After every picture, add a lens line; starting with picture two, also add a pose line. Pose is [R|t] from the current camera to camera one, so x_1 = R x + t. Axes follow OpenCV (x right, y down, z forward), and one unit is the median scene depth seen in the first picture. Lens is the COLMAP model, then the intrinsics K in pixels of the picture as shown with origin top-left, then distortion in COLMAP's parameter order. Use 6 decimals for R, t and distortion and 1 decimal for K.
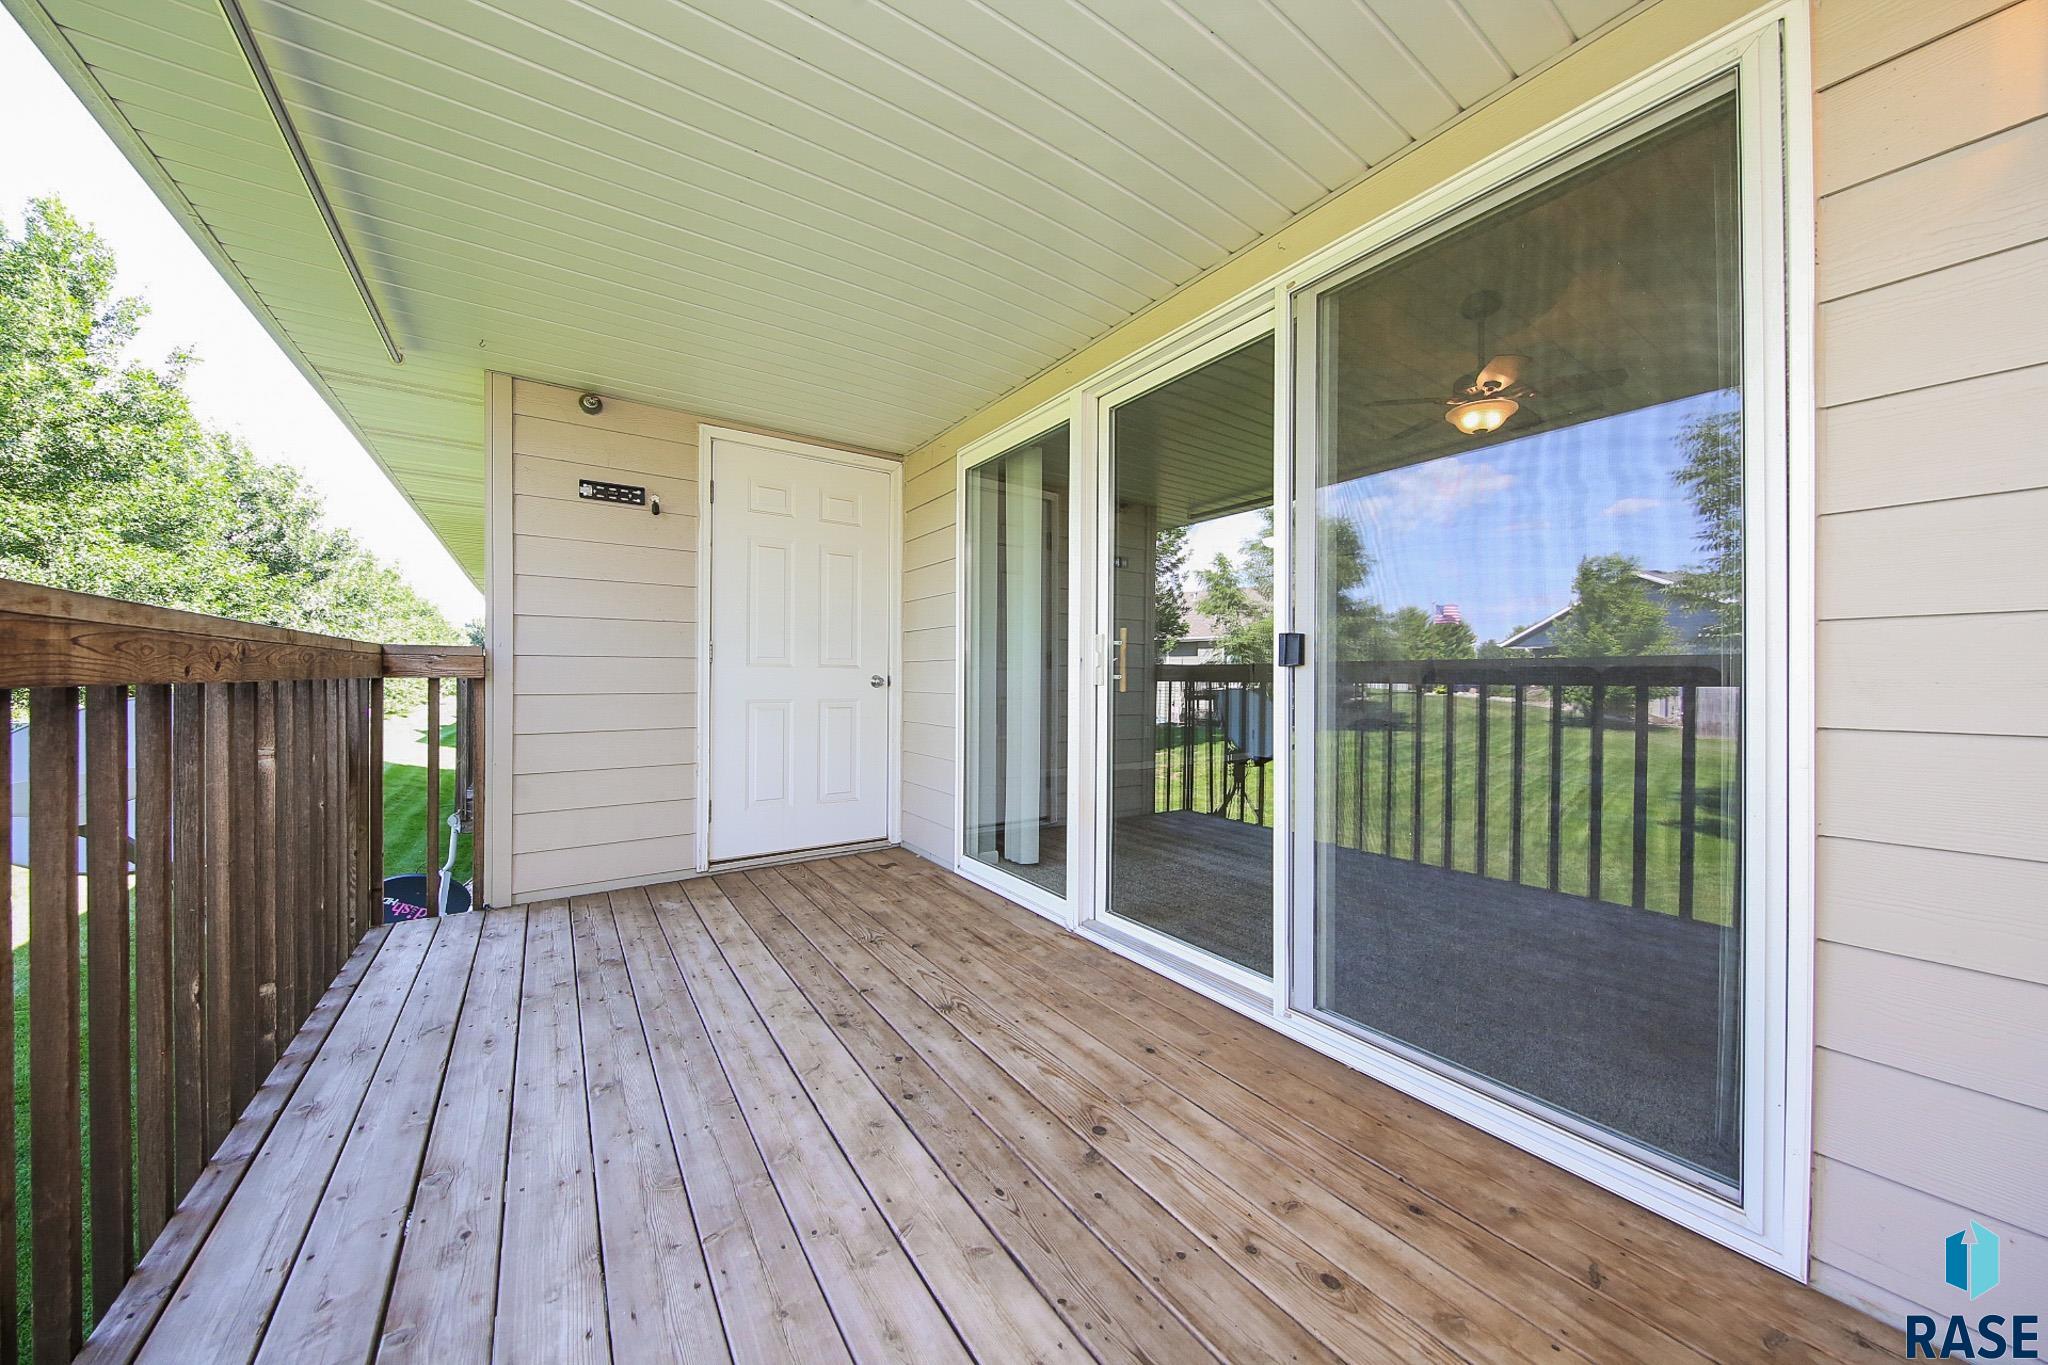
lens RADIAL K [[687.1, 0, 1022.5], [0, 687.1, 677.5], [0, 0, 1]] dist [0.011435, -0.008686]
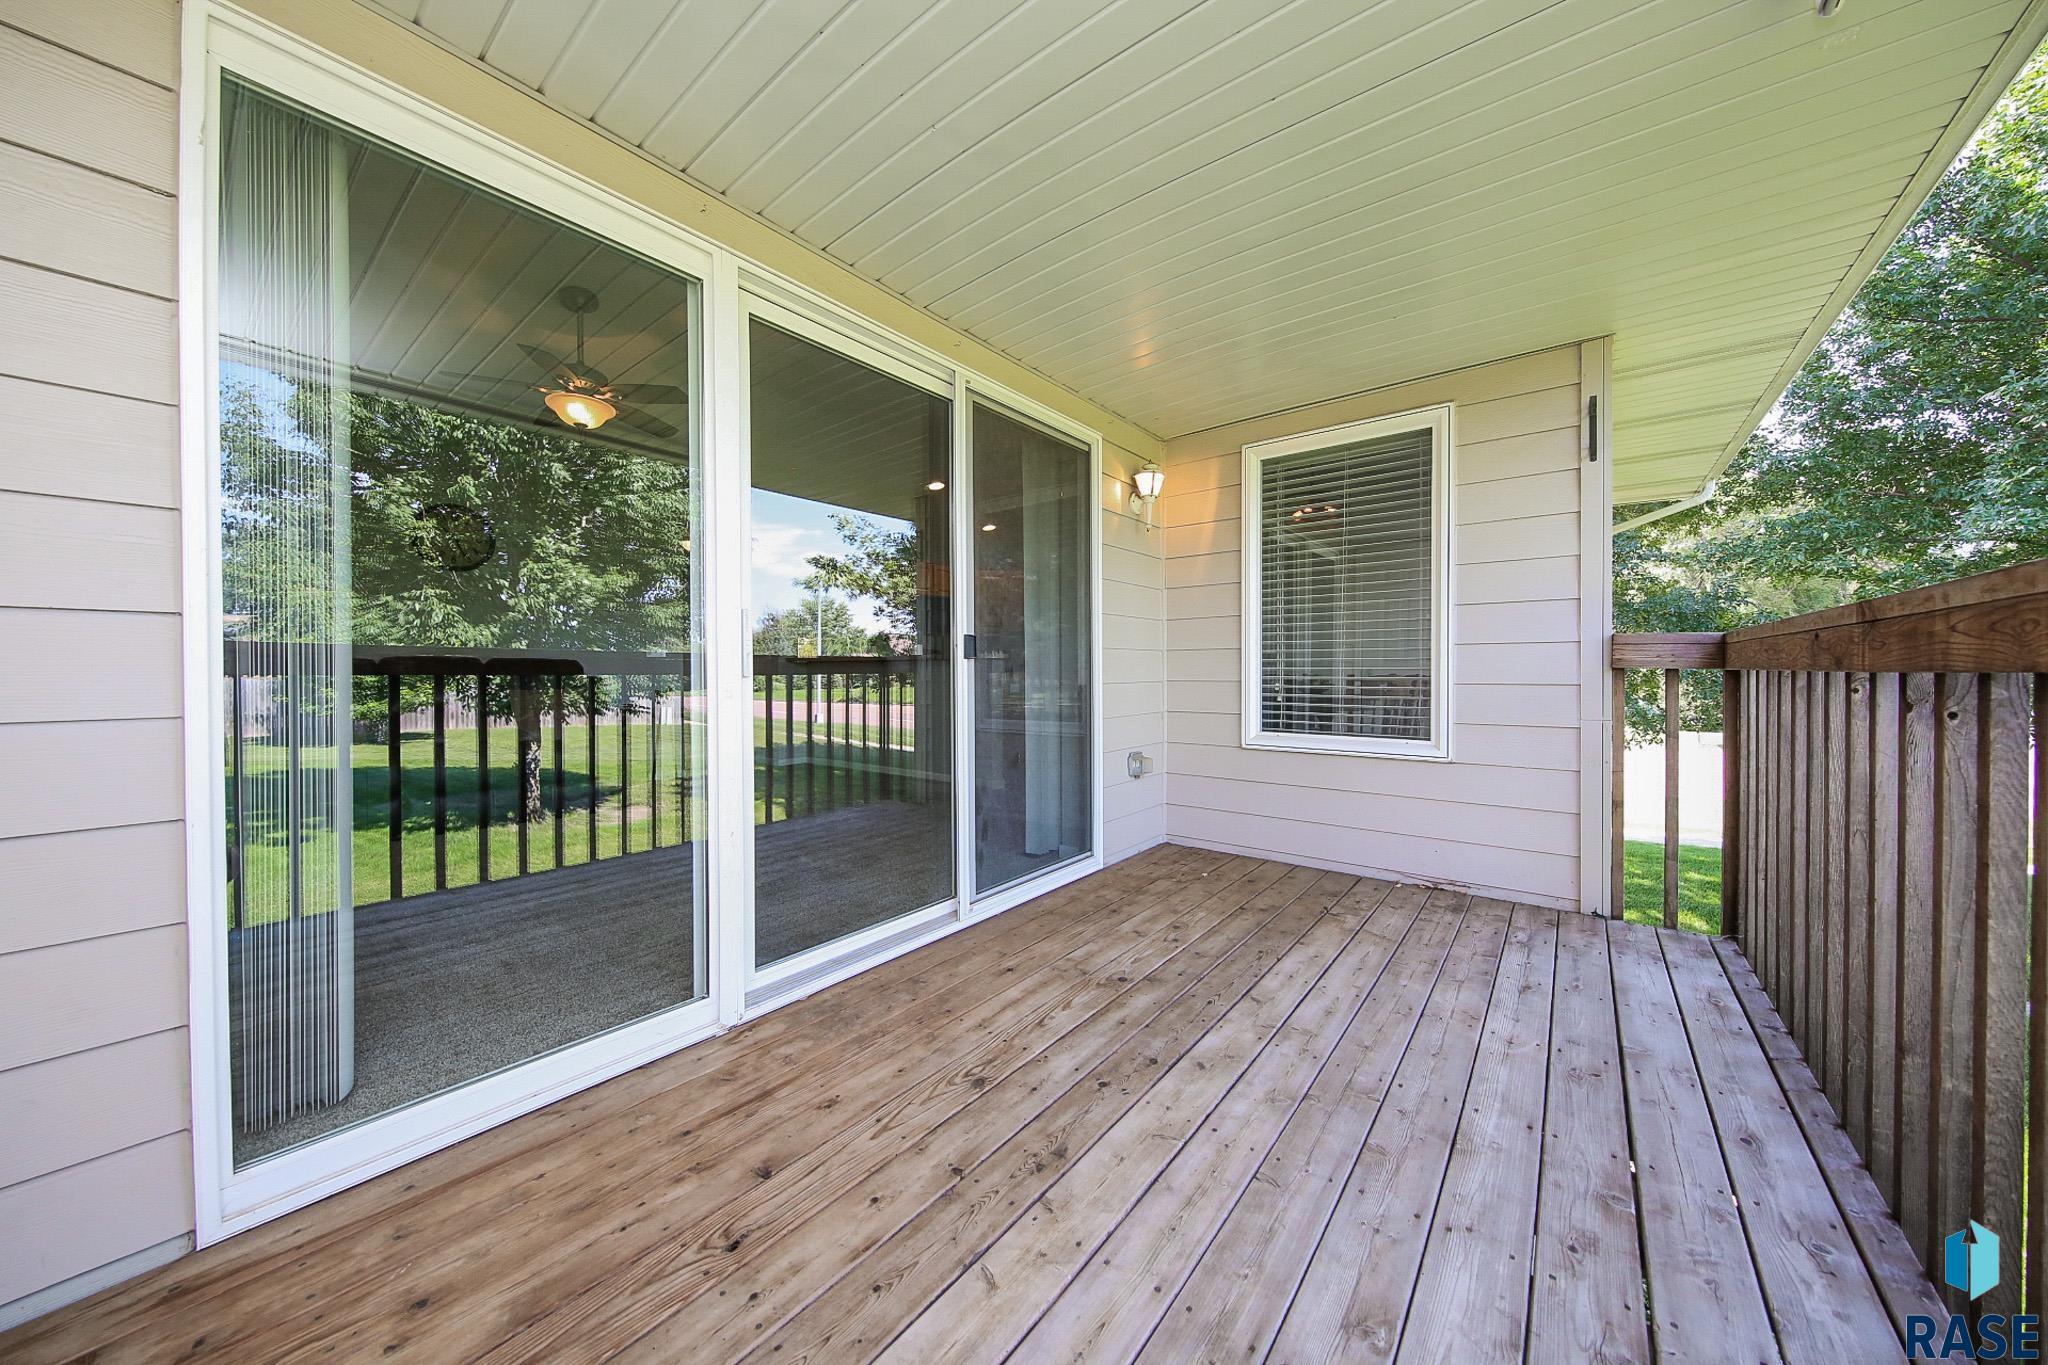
lens RADIAL K [[687.1, 0, 1022.5], [0, 687.1, 677.5], [0, 0, 1]] dist [0.011435, -0.008686]
pose [[-0.287924, -0.013303, 0.957561, -0.981981], [0.002668, 0.999888, 0.014694, 0.001067], [-0.957649, 0.006785, -0.287857, 1.316360]]
